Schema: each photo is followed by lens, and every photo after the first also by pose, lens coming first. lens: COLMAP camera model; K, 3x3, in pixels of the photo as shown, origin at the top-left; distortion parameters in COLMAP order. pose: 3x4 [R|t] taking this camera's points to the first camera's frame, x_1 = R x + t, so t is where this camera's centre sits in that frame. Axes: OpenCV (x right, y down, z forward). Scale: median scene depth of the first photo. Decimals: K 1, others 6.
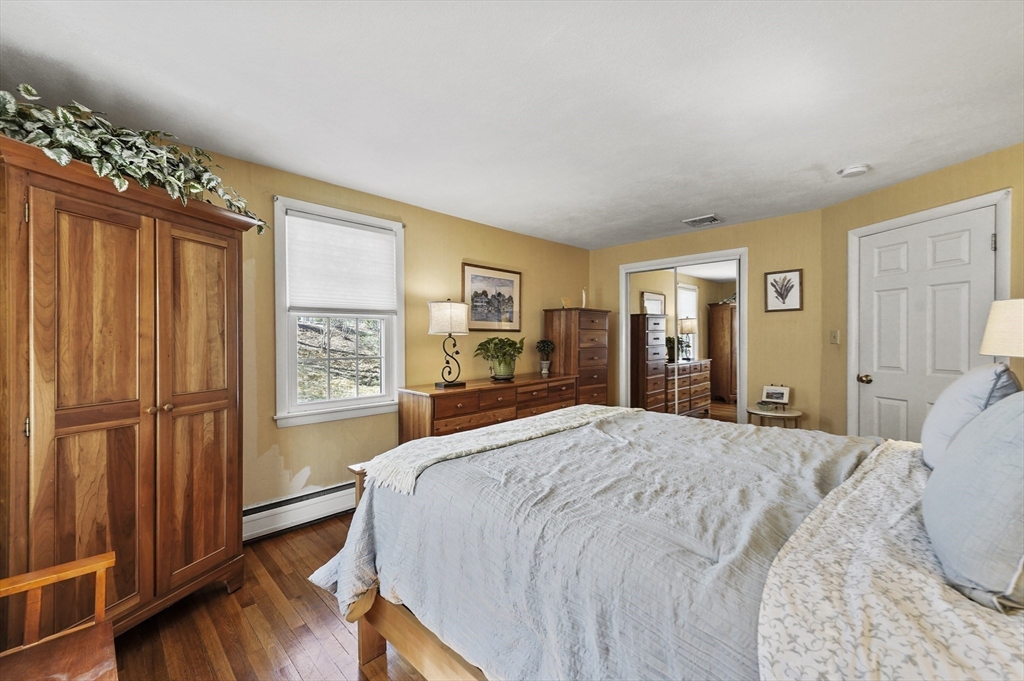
lens RADIAL K [[419.2, 0, 519.5], [0, 419.2, 338.0], [0, 0, 1]] dist [0.014933, -0.001108]
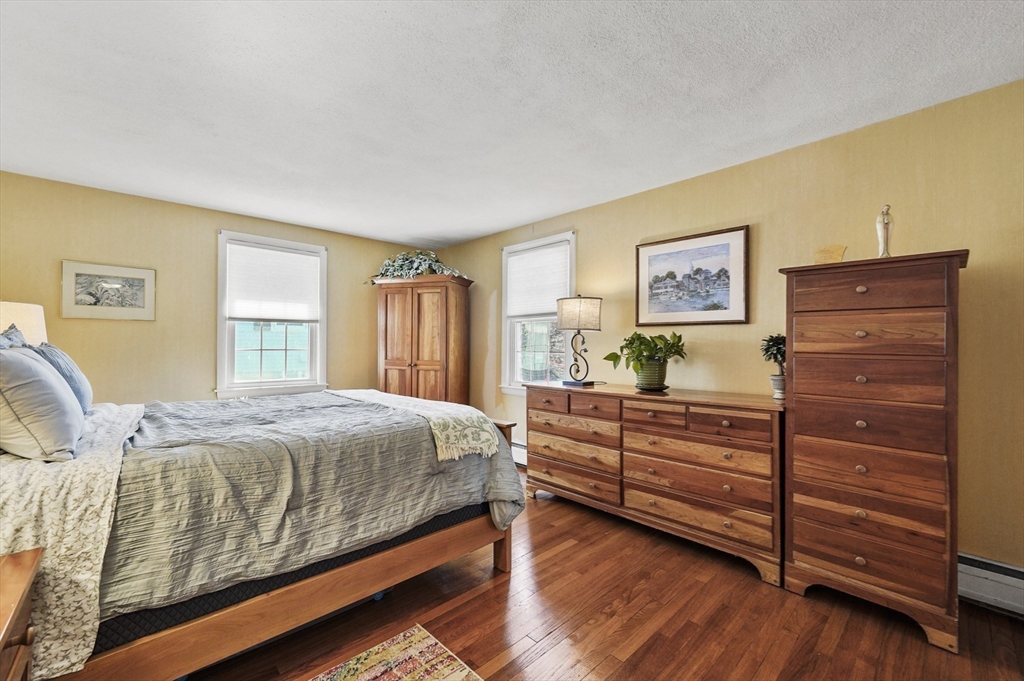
lens RADIAL K [[419.2, 0, 508.5], [0, 419.2, 337.2], [0, 0, 1]] dist [0.014933, -0.001108]
pose [[-0.055675, -0.004221, -0.998440, 0.807569], [0.002372, 0.999988, -0.004360, 0.008800], [0.998446, -0.002611, -0.055664, 0.883398]]
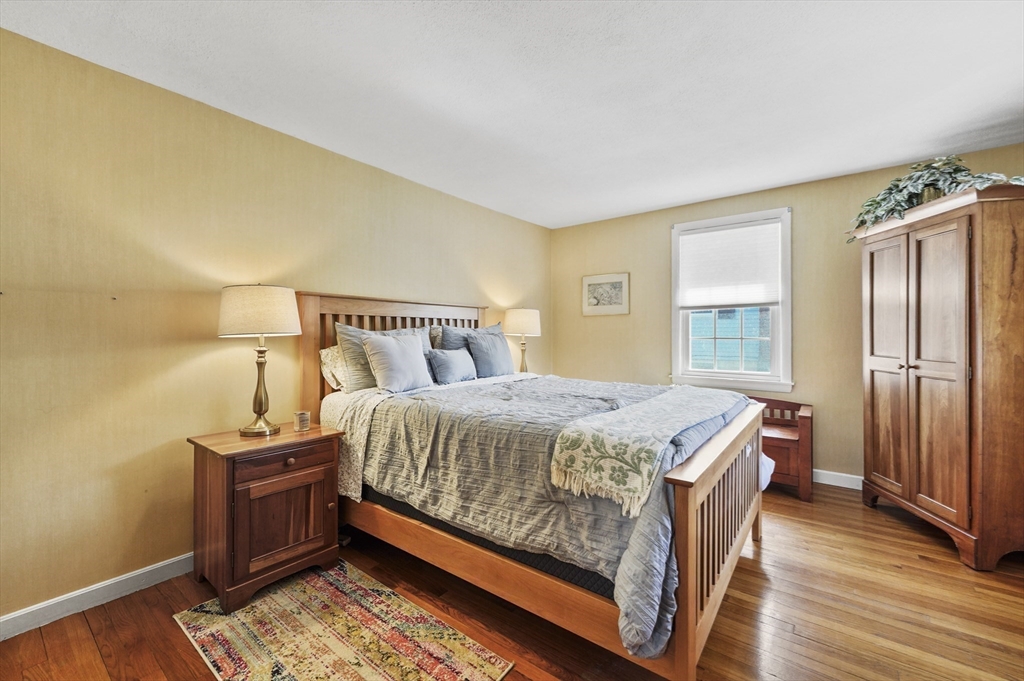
lens RADIAL K [[419.2, 0, 507.3], [0, 419.2, 336.9], [0, 0, 1]] dist [0.014933, -0.001108]
pose [[-0.994118, 0.016549, -0.107029, 0.328268], [0.016175, 0.999860, 0.004360, 0.019252], [0.107087, 0.002603, -0.994246, 1.183429]]
